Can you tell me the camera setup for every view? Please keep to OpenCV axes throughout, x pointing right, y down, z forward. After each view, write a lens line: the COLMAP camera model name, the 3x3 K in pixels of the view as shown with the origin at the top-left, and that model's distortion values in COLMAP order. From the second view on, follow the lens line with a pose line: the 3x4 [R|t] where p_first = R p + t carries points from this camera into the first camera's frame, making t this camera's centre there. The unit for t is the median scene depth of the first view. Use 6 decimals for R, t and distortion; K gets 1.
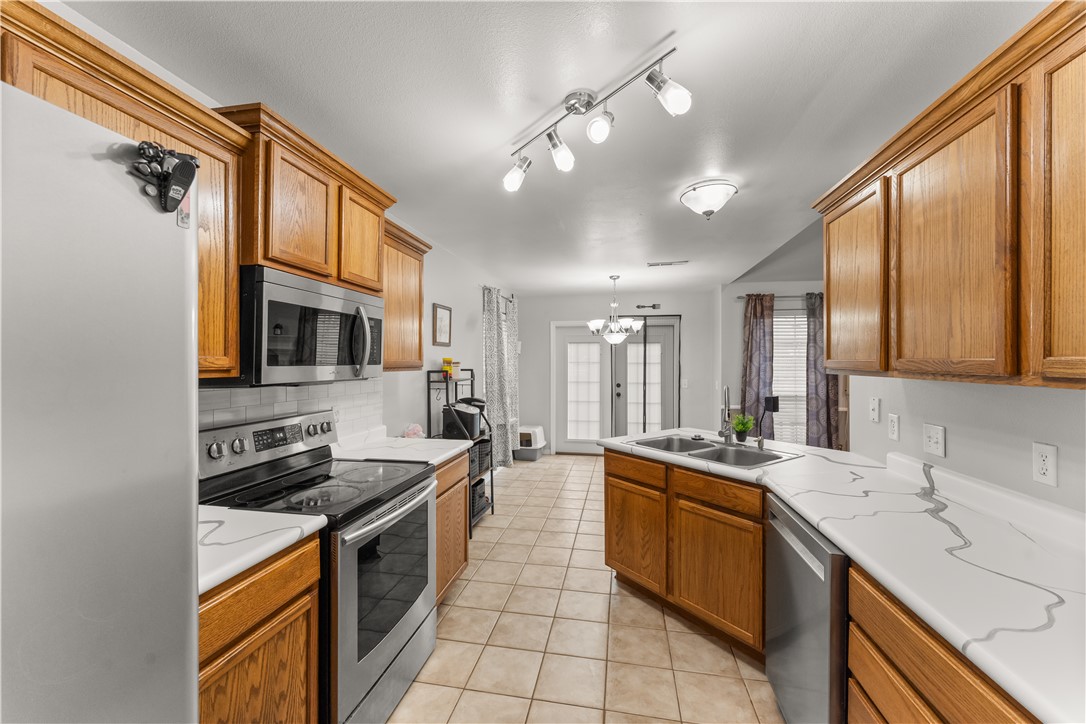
lens RADIAL K [[439.0, 0, 539.6], [0, 439.0, 365.0], [0, 0, 1]] dist [-0.002013, -0.000609]
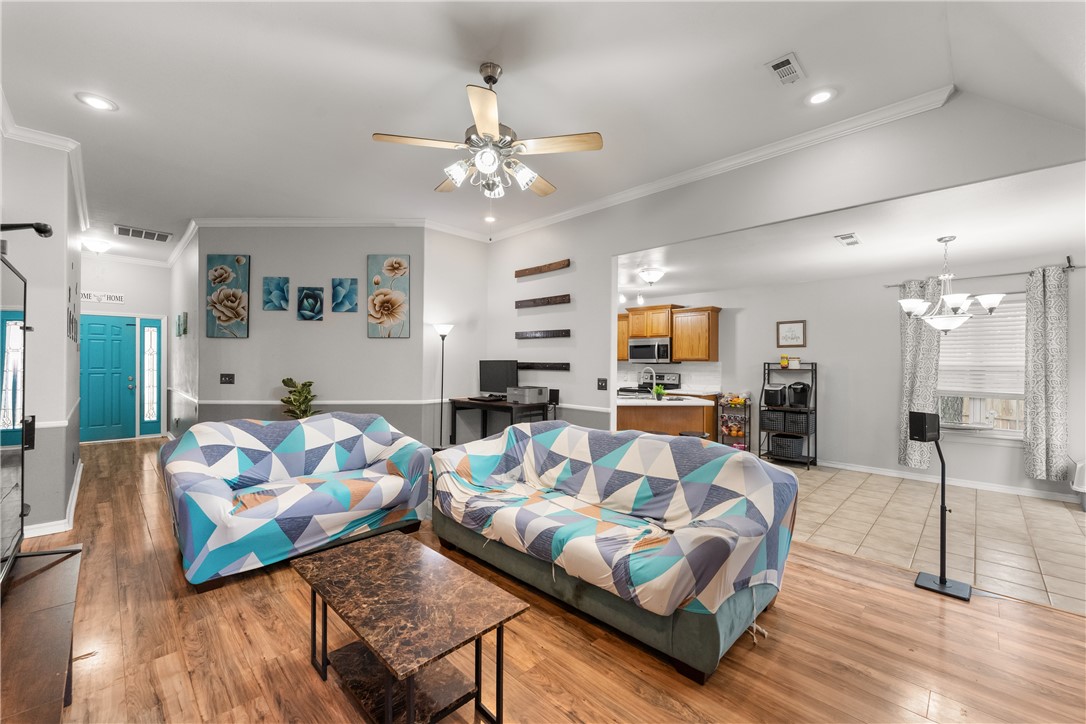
lens RADIAL K [[438.7, 0, 536.2], [0, 438.7, 360.5], [0, 0, 1]] dist [-0.000726, -0.000236]
pose [[-0.572169, -0.007914, -0.820097, 2.481301], [-0.009056, 0.999953, -0.003332, 0.023873], [0.820086, 0.005521, -0.572214, 1.822411]]
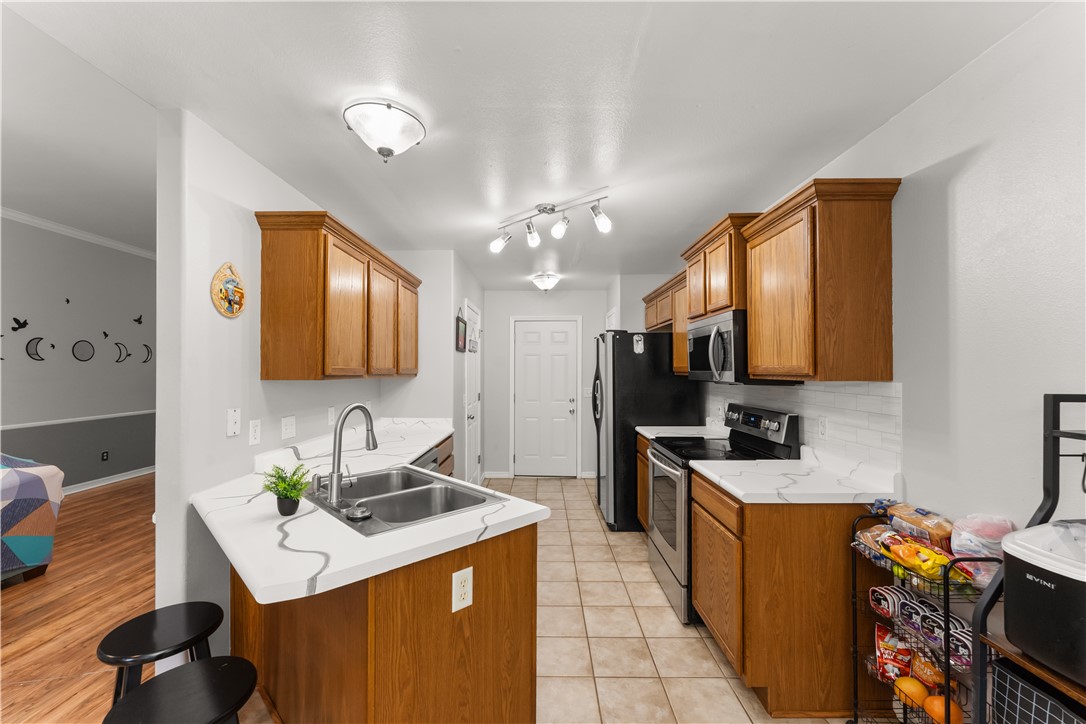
lens RADIAL K [[439.0, 0, 536.3], [0, 439.0, 366.6], [0, 0, 1]] dist [-0.002013, -0.000609]
pose [[-0.984656, -0.000480, -0.174504, 0.287770], [0.000270, 0.999991, -0.004272, -0.010580], [0.174505, -0.004254, -0.984647, 1.810990]]
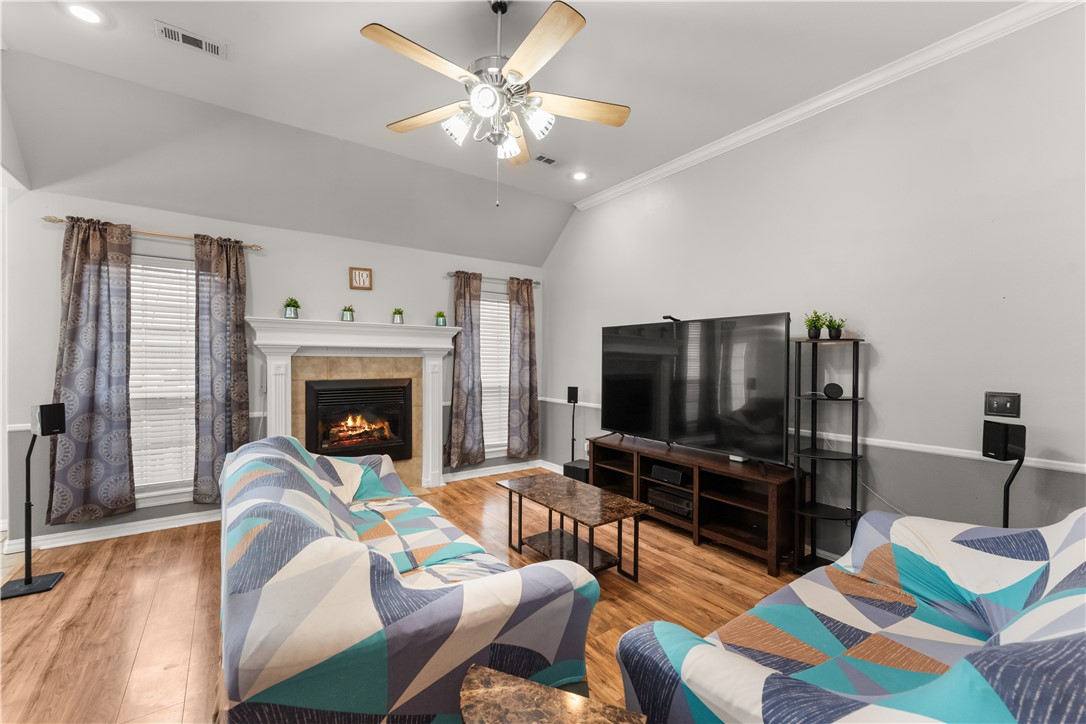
lens RADIAL K [[439.0, 0, 538.1], [0, 439.0, 364.1], [0, 0, 1]] dist [-0.002013, -0.000609]
pose [[0.694166, -0.000886, 0.719814, 1.110502], [-0.005389, 0.999965, 0.006427, 0.034282], [-0.719795, -0.008340, 0.694137, 0.464563]]
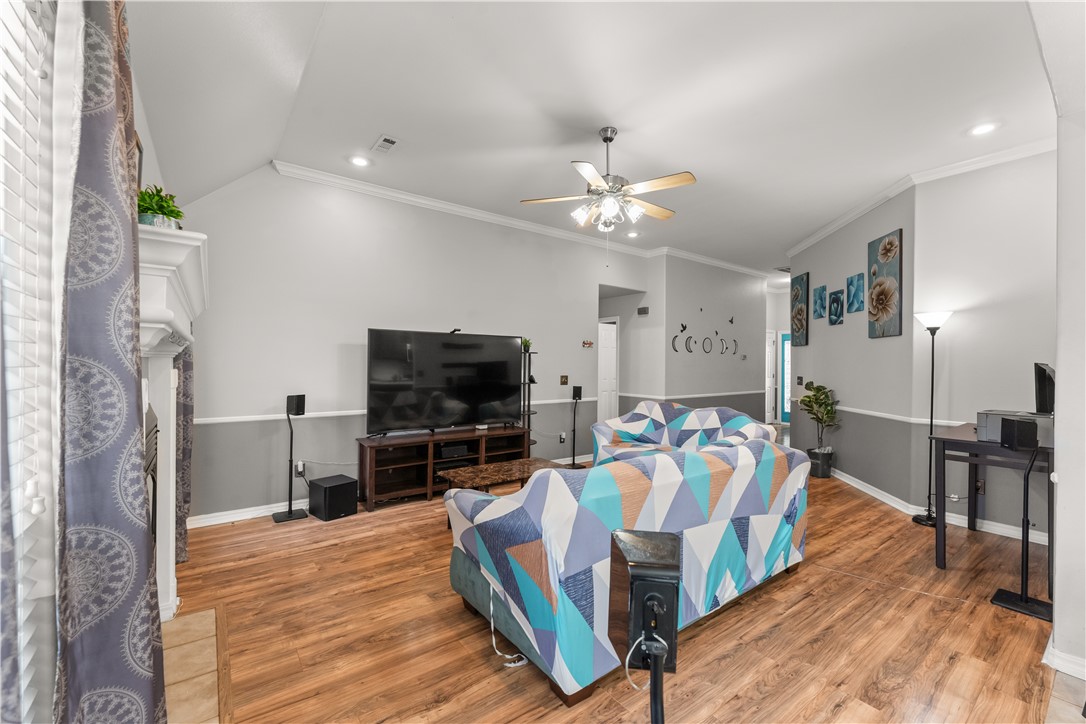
lens RADIAL K [[439.0, 0, 540.1], [0, 439.0, 363.1], [0, 0, 1]] dist [-0.002013, -0.000609]
pose [[-0.733556, -0.006728, 0.679596, 0.918256], [-0.007761, 0.999969, 0.001523, 0.024903], [-0.679585, -0.004157, -0.733585, 2.237301]]
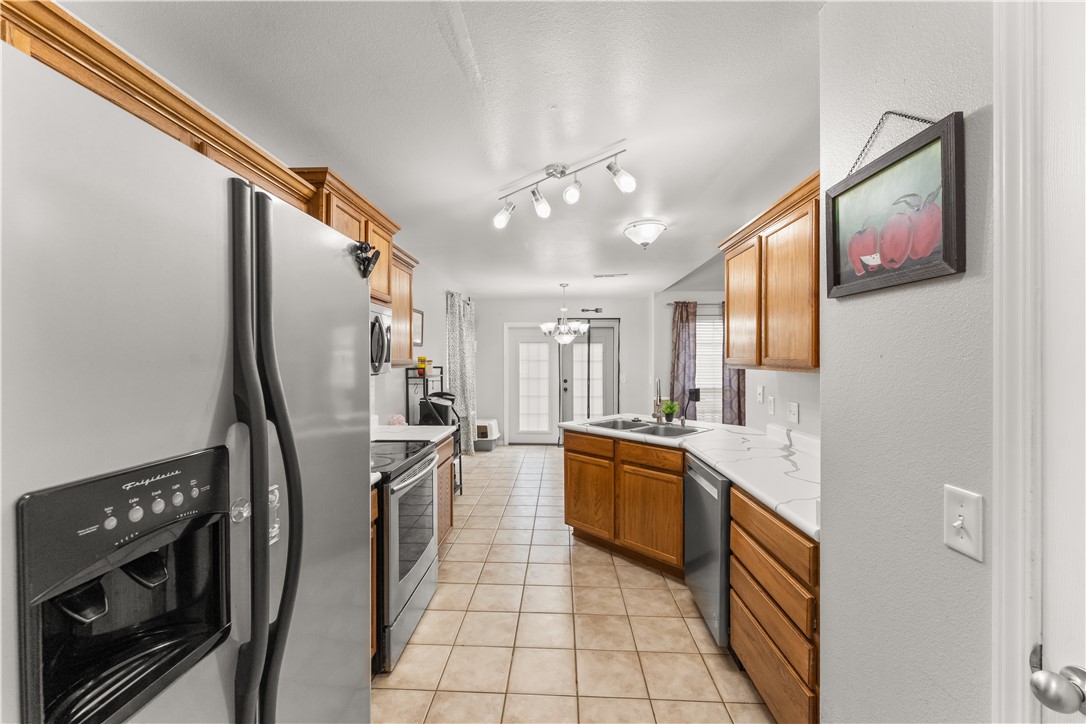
lens RADIAL K [[439.0, 0, 540.7], [0, 439.0, 367.6], [0, 0, 1]] dist [-0.002013, -0.000609]
pose [[0.990098, -0.004307, 0.140309, -0.102318], [0.002868, 0.999941, 0.010455, 0.001659], [-0.140346, -0.009949, 0.990053, -0.240815]]
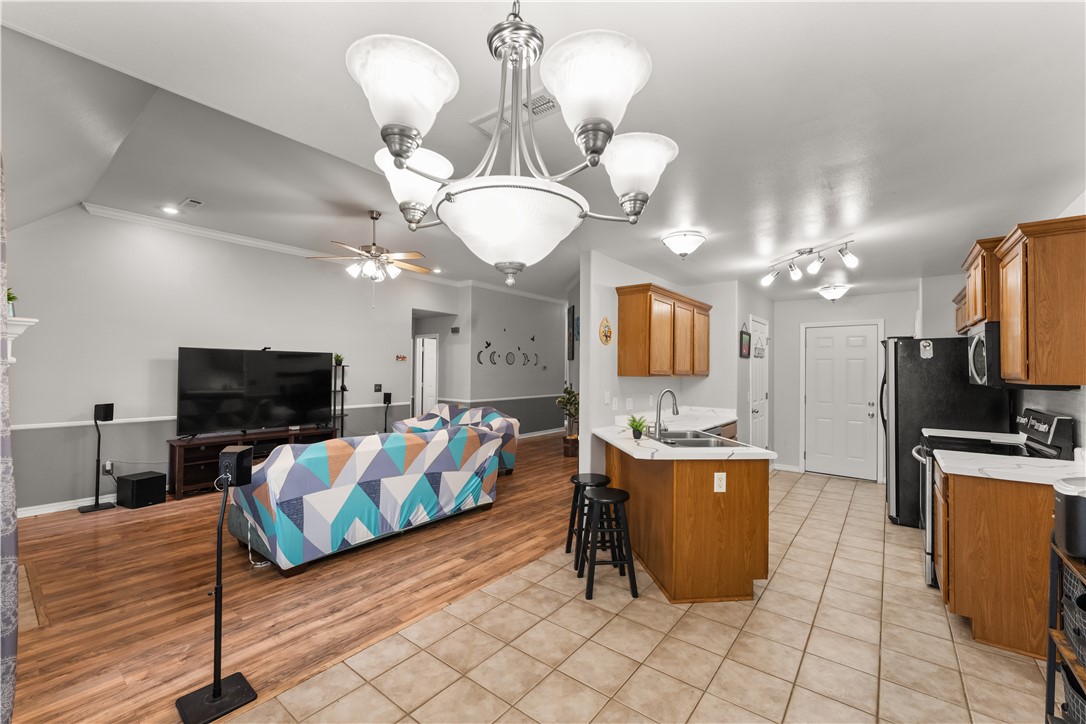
lens RADIAL K [[439.0, 0, 539.2], [0, 439.0, 363.4], [0, 0, 1]] dist [-0.002013, -0.000609]
pose [[-0.884158, -0.001444, 0.467186, 0.168164], [-0.008302, 0.999886, -0.012621, -0.012879], [-0.467115, -0.015038, -0.884069, 2.448508]]
